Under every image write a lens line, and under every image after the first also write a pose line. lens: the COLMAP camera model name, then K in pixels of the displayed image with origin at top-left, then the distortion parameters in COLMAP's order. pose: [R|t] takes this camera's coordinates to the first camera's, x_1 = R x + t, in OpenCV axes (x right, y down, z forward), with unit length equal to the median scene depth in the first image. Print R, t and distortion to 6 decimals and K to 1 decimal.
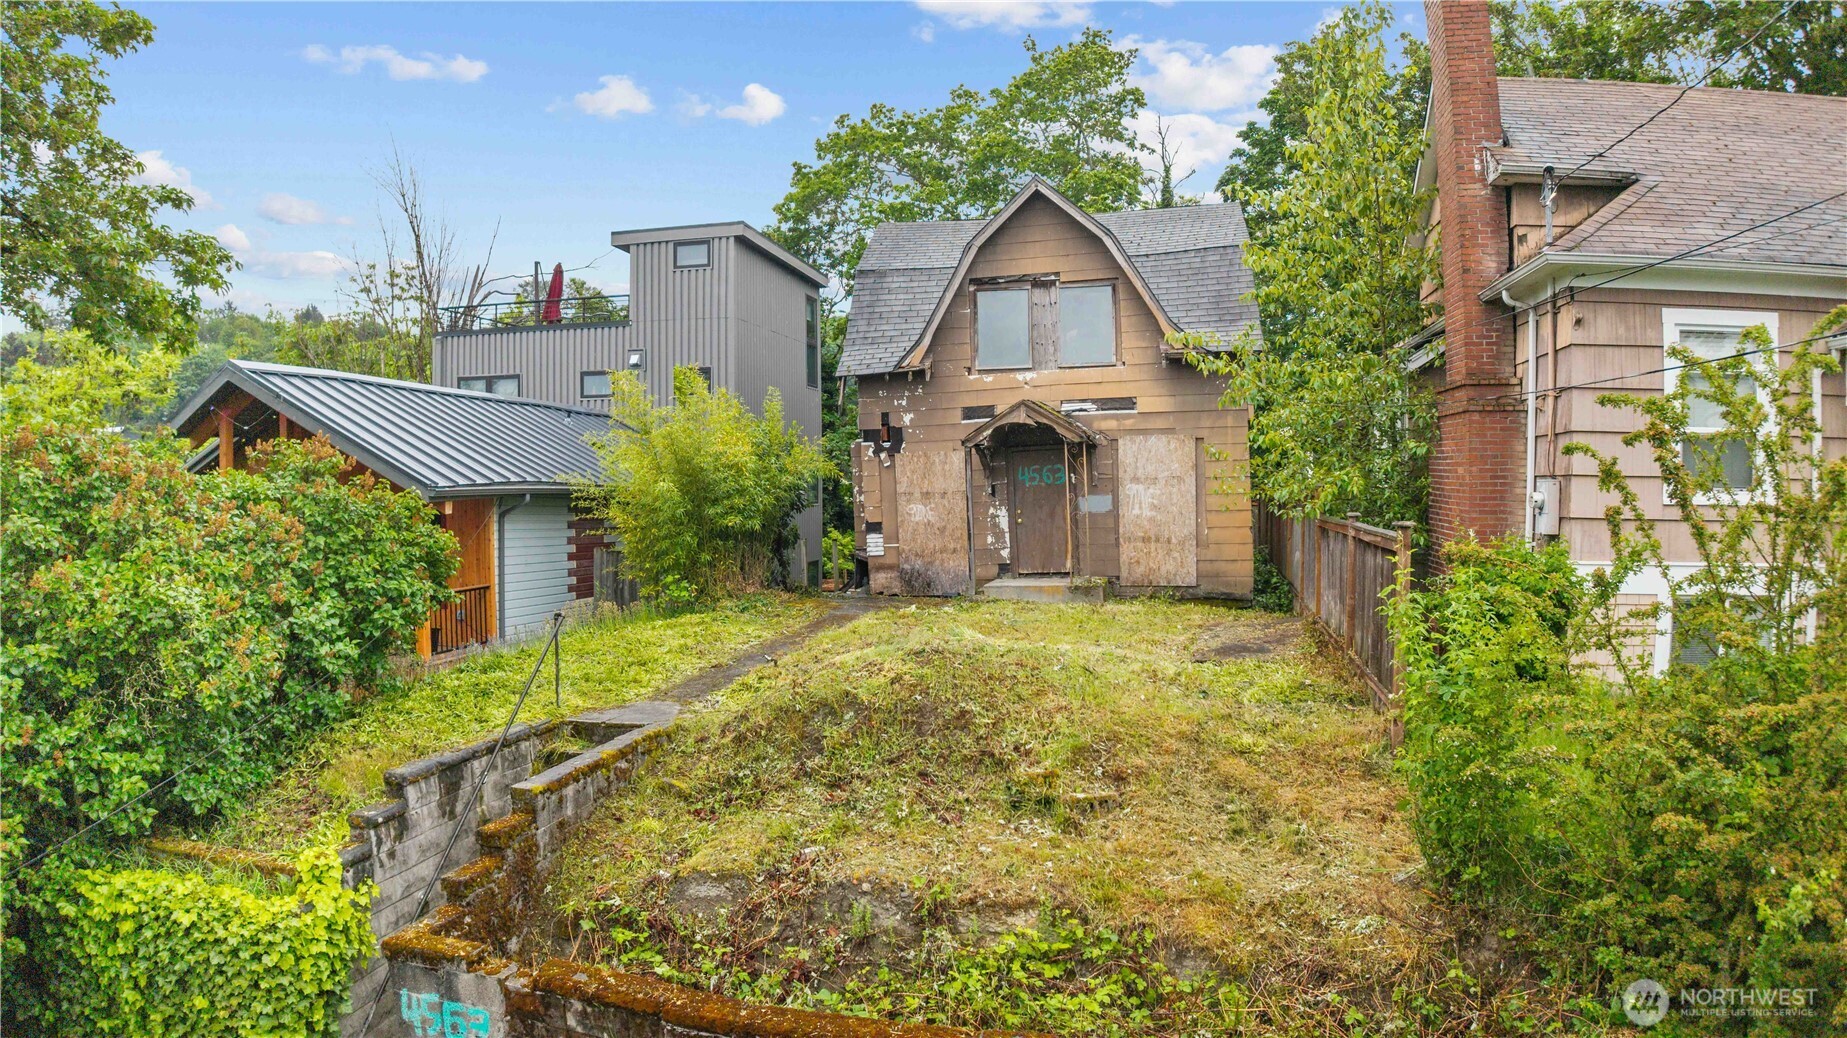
lens RADIAL K [[1082.0, 0, 941.9], [0, 1082.0, 524.6], [0, 0, 1]] dist [-0.119987, -0.068960]
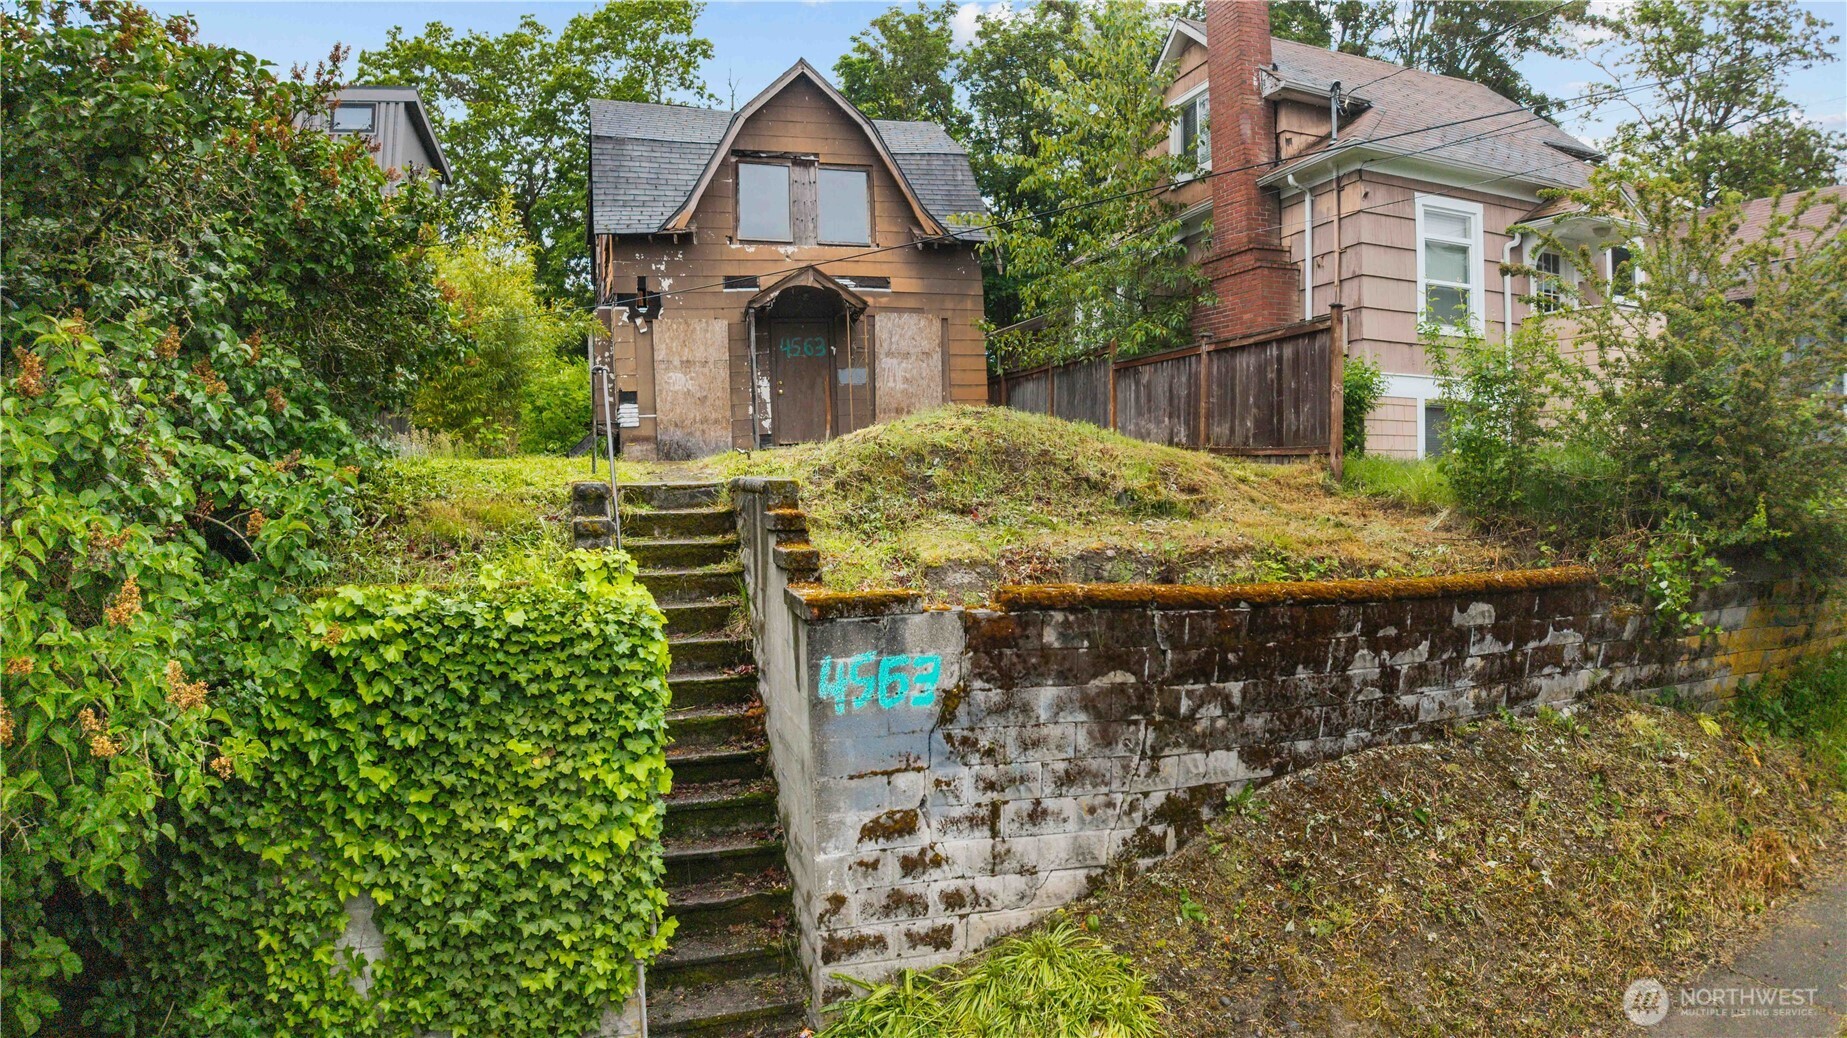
lens RADIAL K [[1102.4, 0, 923.5], [0, 1102.4, 519.0], [0, 0, 1]] dist [-0.135114, -0.074935]
pose [[0.859546, -0.016719, 0.510785, -0.353551], [0.026083, 0.999597, -0.011173, 0.135980], [-0.510392, 0.022926, 0.859636, 0.058727]]
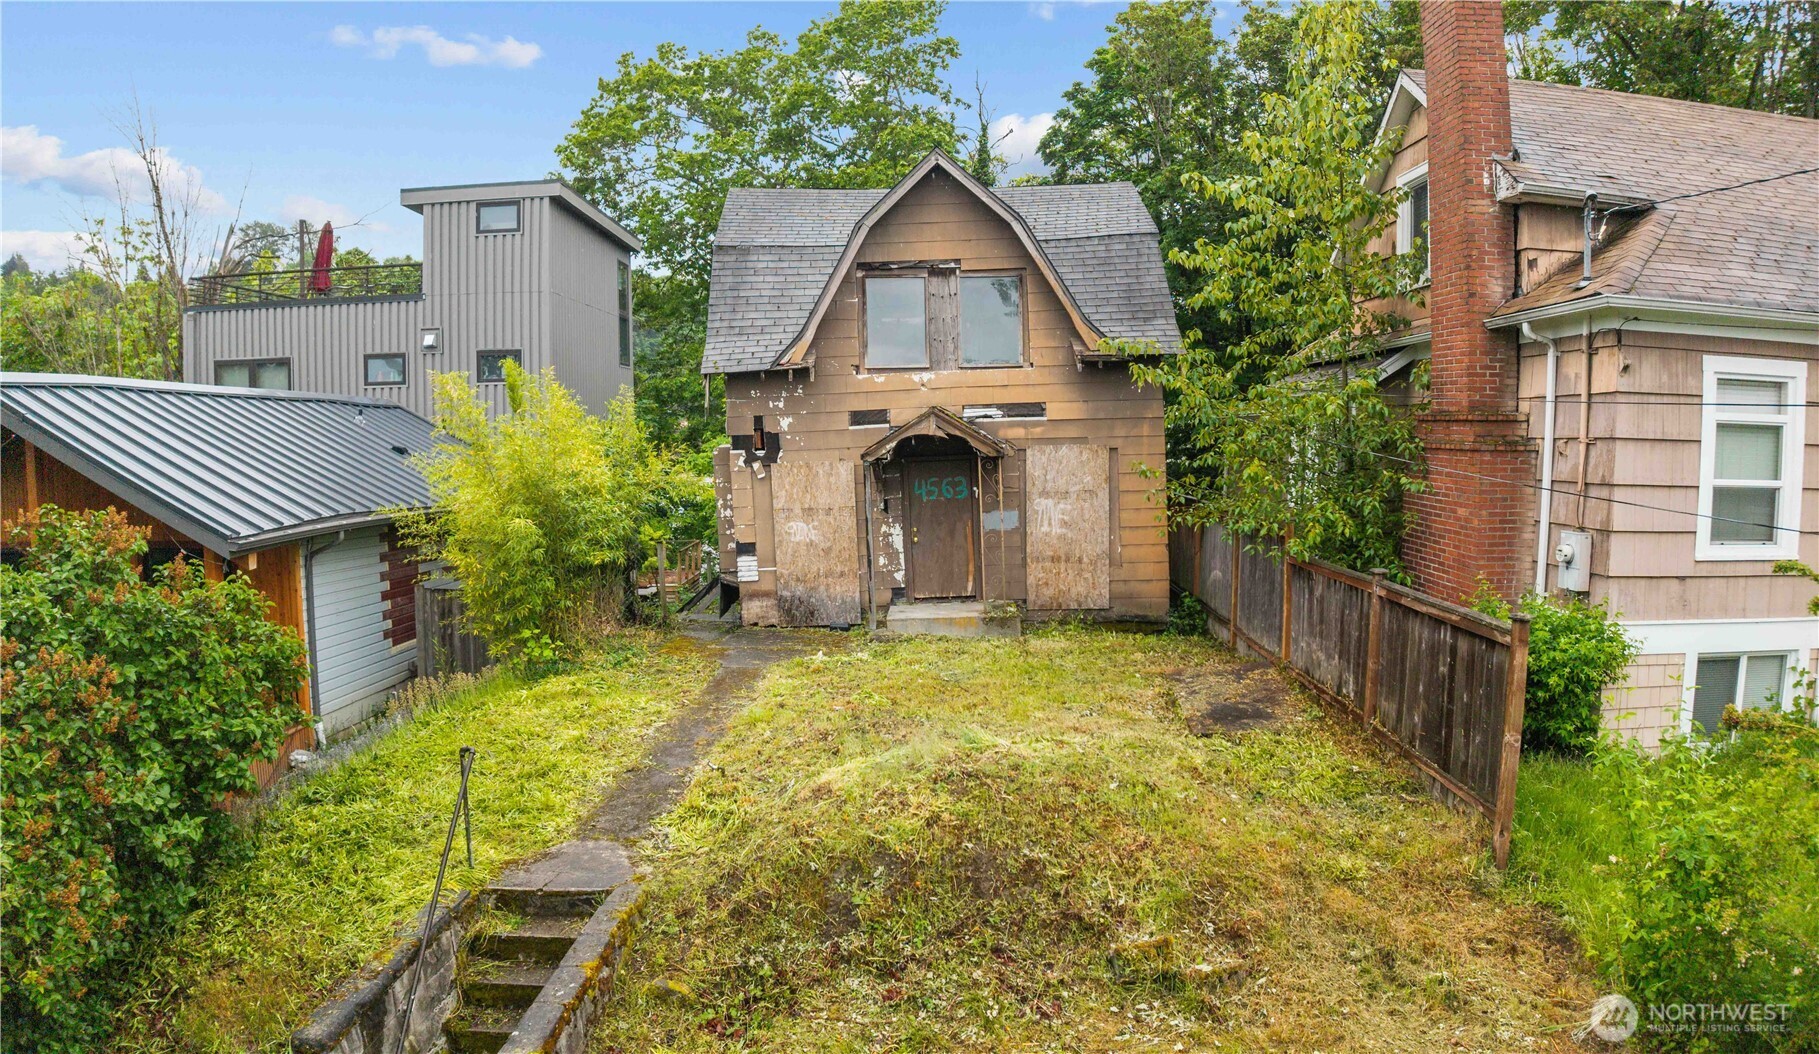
lens RADIAL K [[1097.2, 0, 902.8], [0, 1097.2, 510.4], [0, 0, 1]] dist [-0.150622, -0.001234]
pose [[0.979279, -0.018010, 0.201716, -0.124849], [0.010333, 0.999184, 0.039045, -0.065672], [-0.202254, -0.036152, 0.978666, 0.128662]]
